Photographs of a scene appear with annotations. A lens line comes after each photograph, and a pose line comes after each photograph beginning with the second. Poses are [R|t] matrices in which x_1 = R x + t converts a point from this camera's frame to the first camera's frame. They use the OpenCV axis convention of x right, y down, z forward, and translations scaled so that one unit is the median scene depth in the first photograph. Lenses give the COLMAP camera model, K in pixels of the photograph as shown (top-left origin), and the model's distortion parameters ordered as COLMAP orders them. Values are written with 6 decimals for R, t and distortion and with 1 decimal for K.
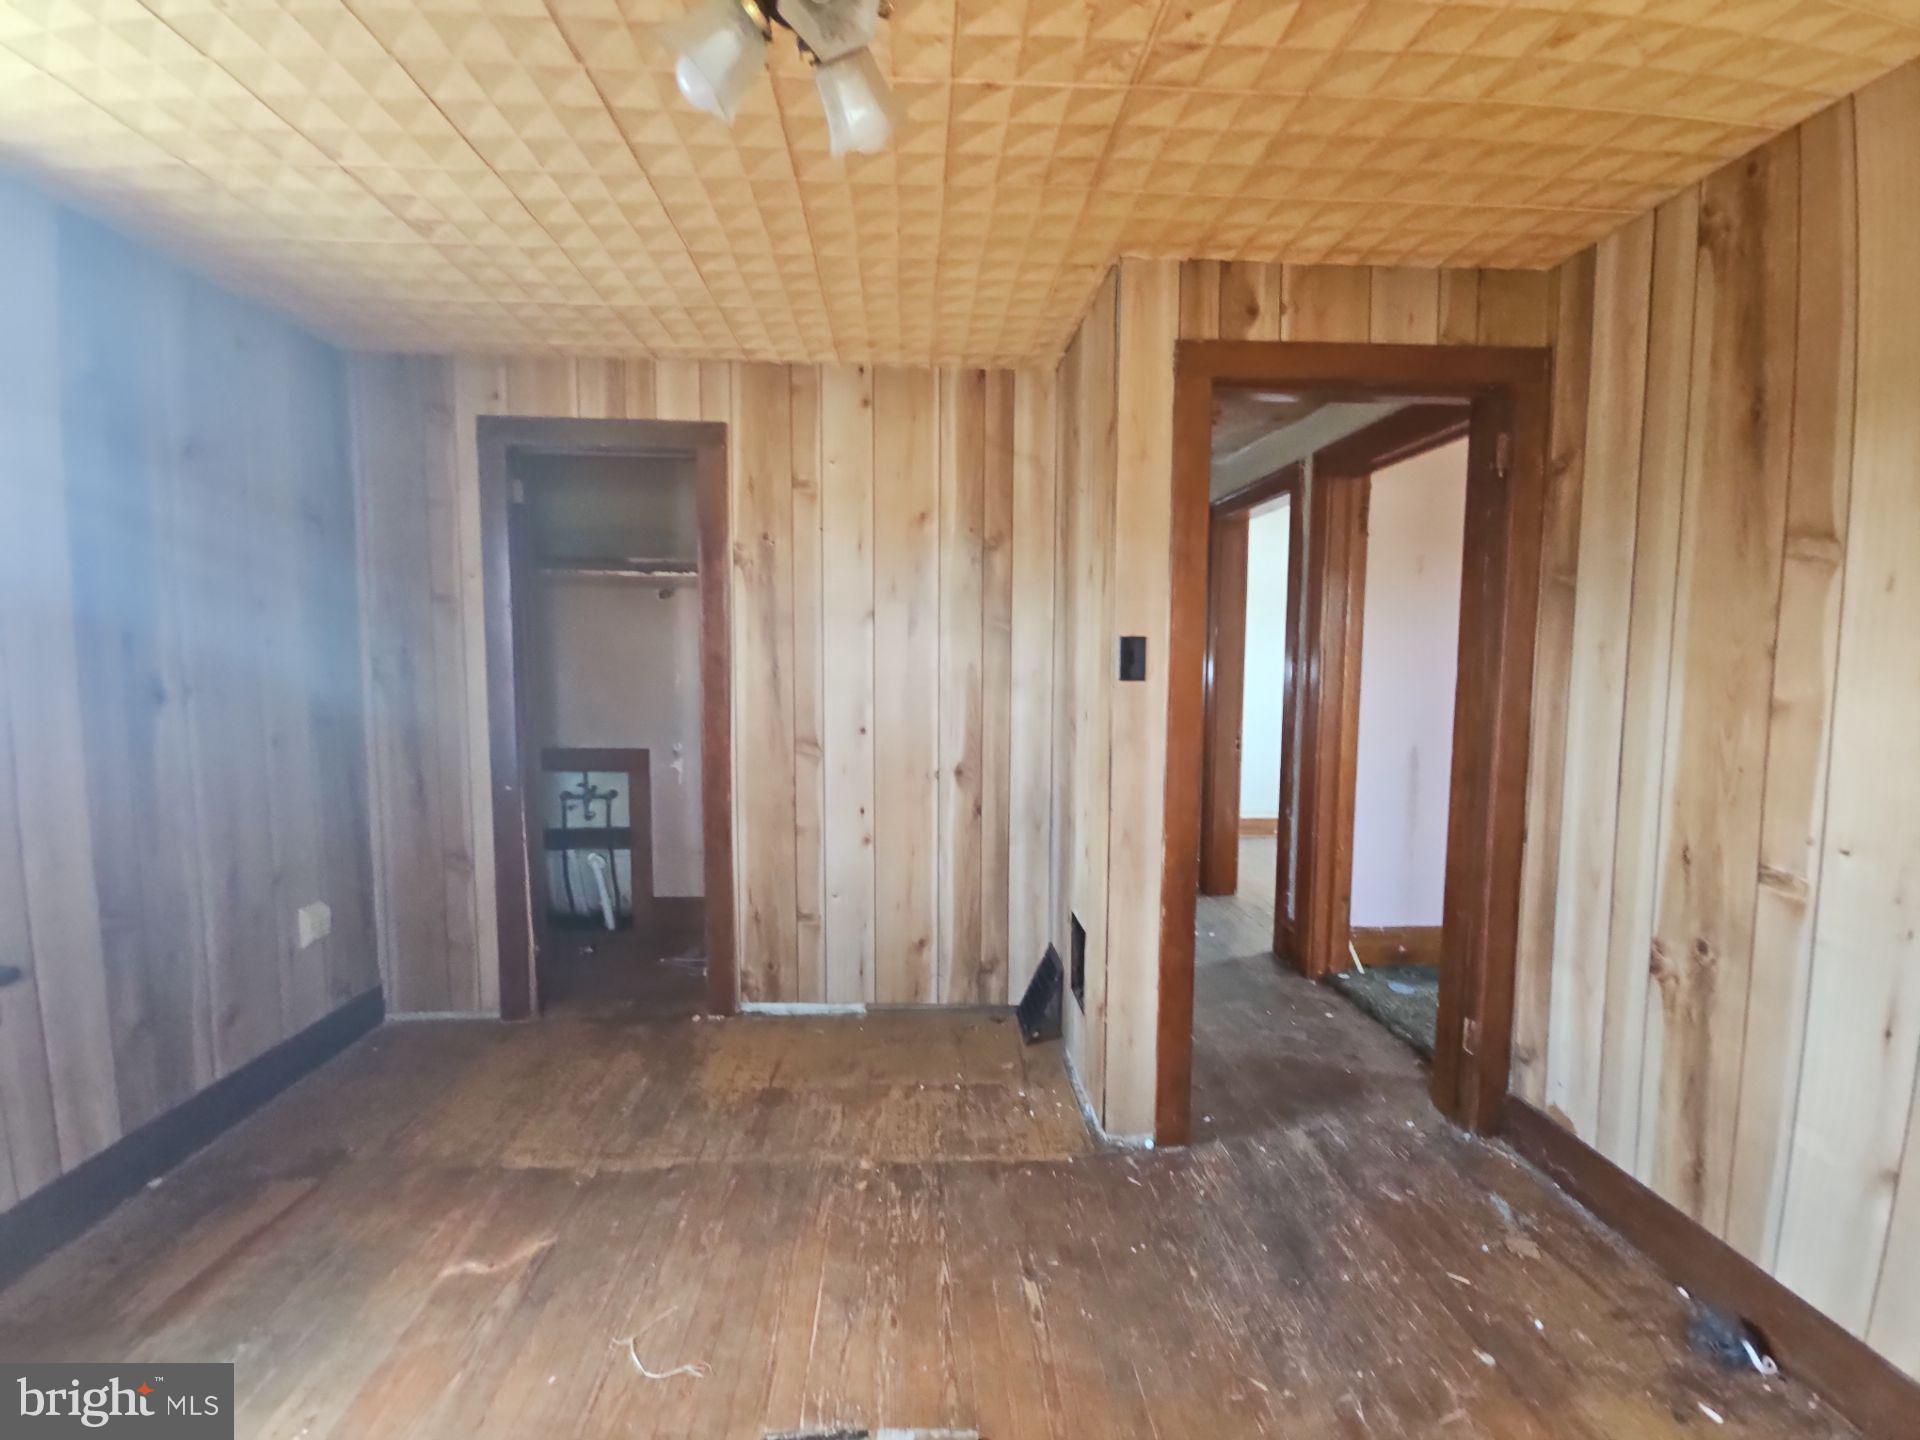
lens RADIAL K [[775.8, 0, 950.6], [0, 775.8, 717.2], [0, 0, 1]] dist [-0.009100, -0.000268]
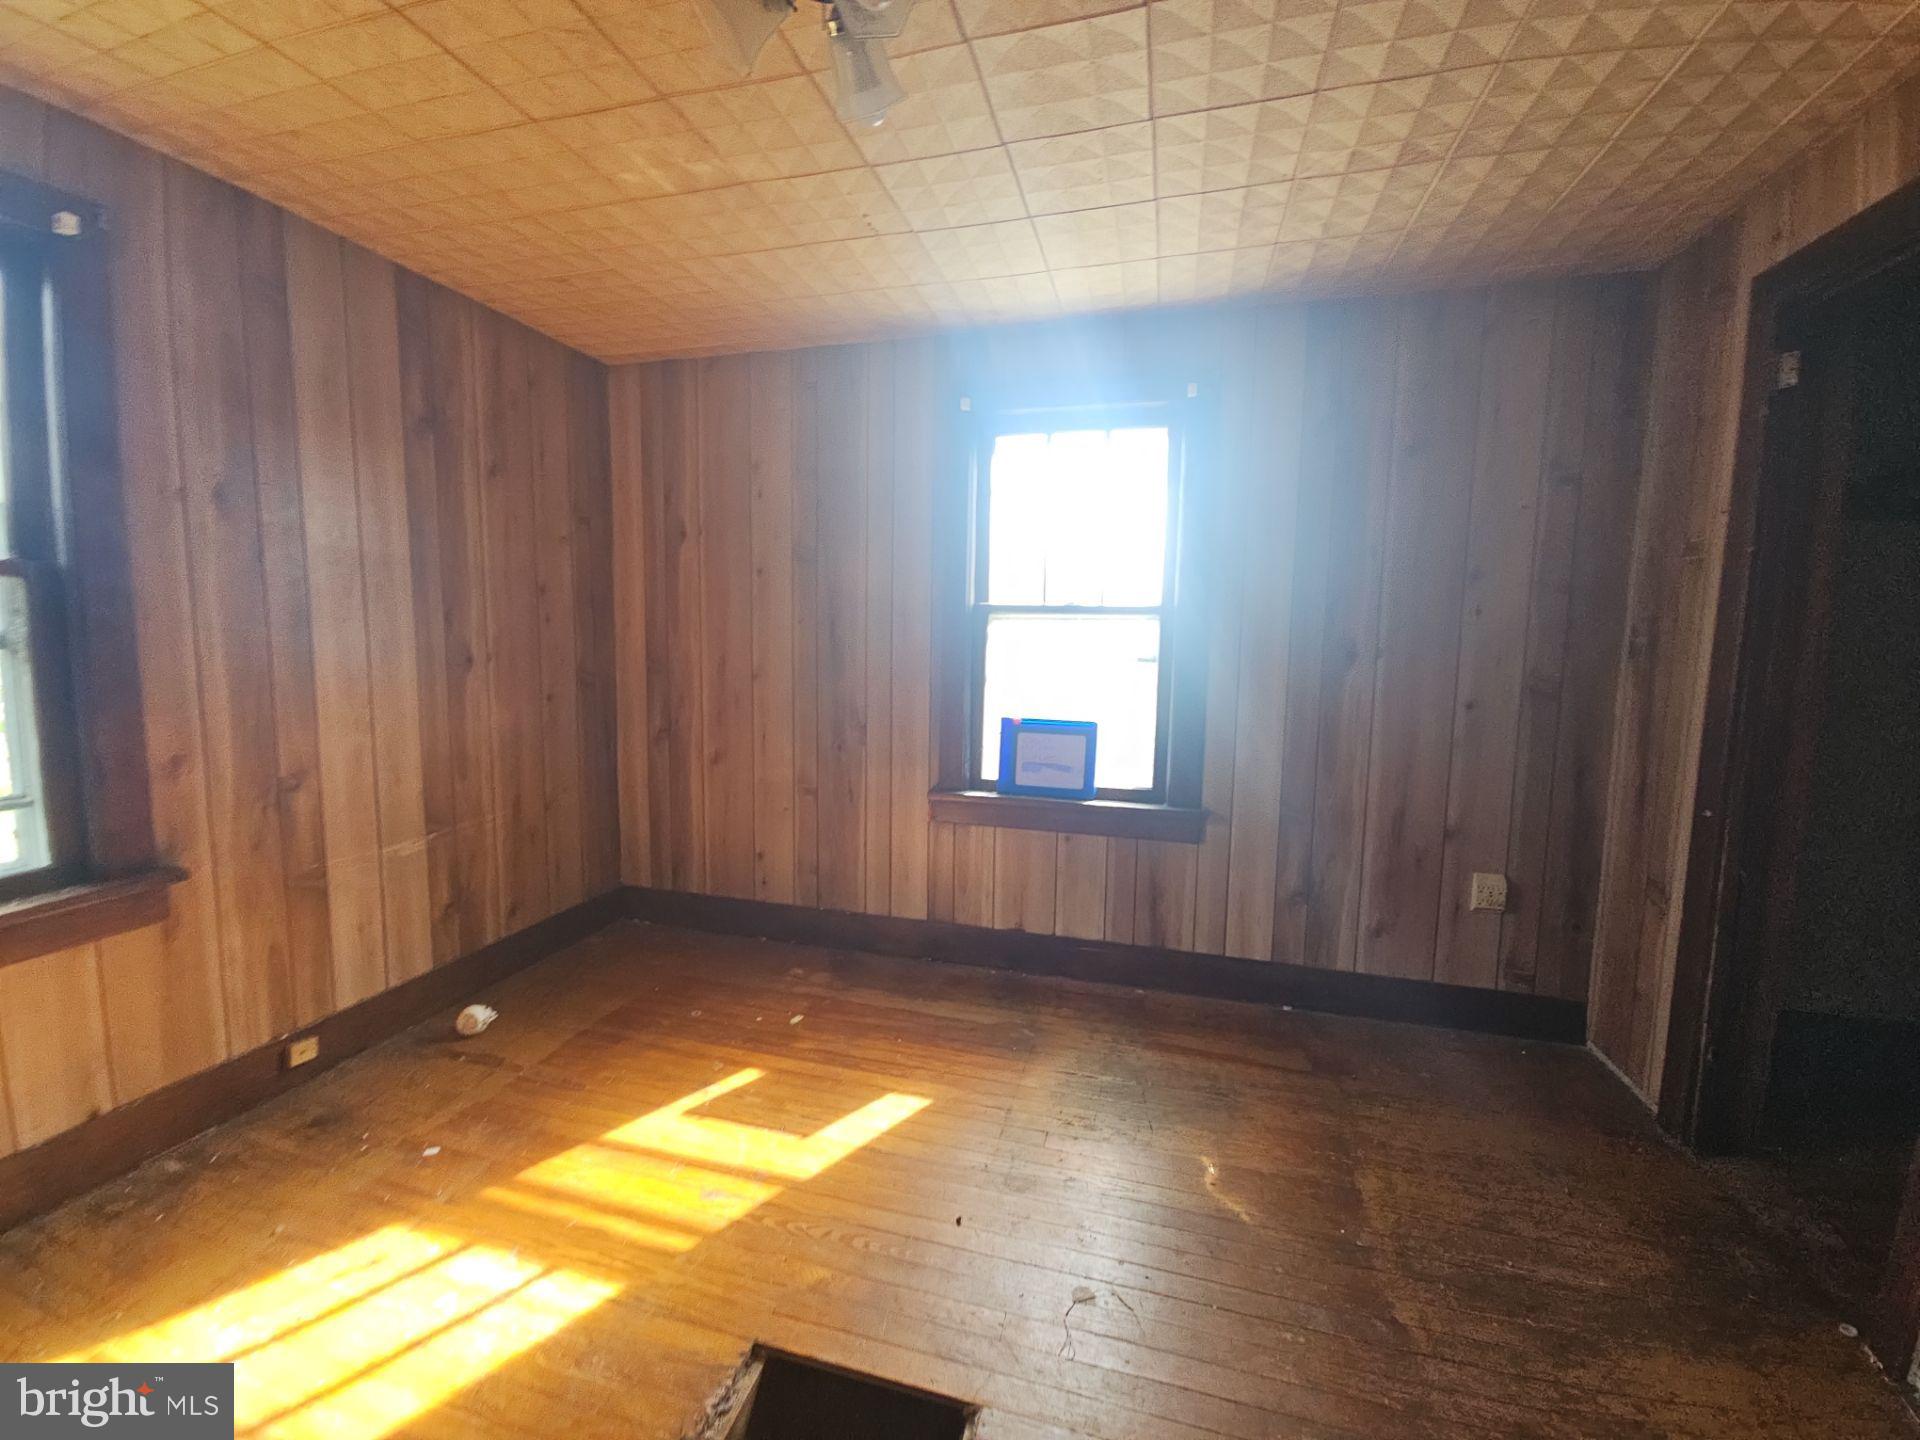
lens RADIAL K [[775.8, 0, 953.2], [0, 775.8, 711.5], [0, 0, 1]] dist [-0.009100, -0.000268]
pose [[-0.314267, 0.083333, -0.945670, 0.354232], [-0.090869, 0.988925, 0.117342, -0.021701], [0.944976, 0.122809, -0.303214, 0.676411]]
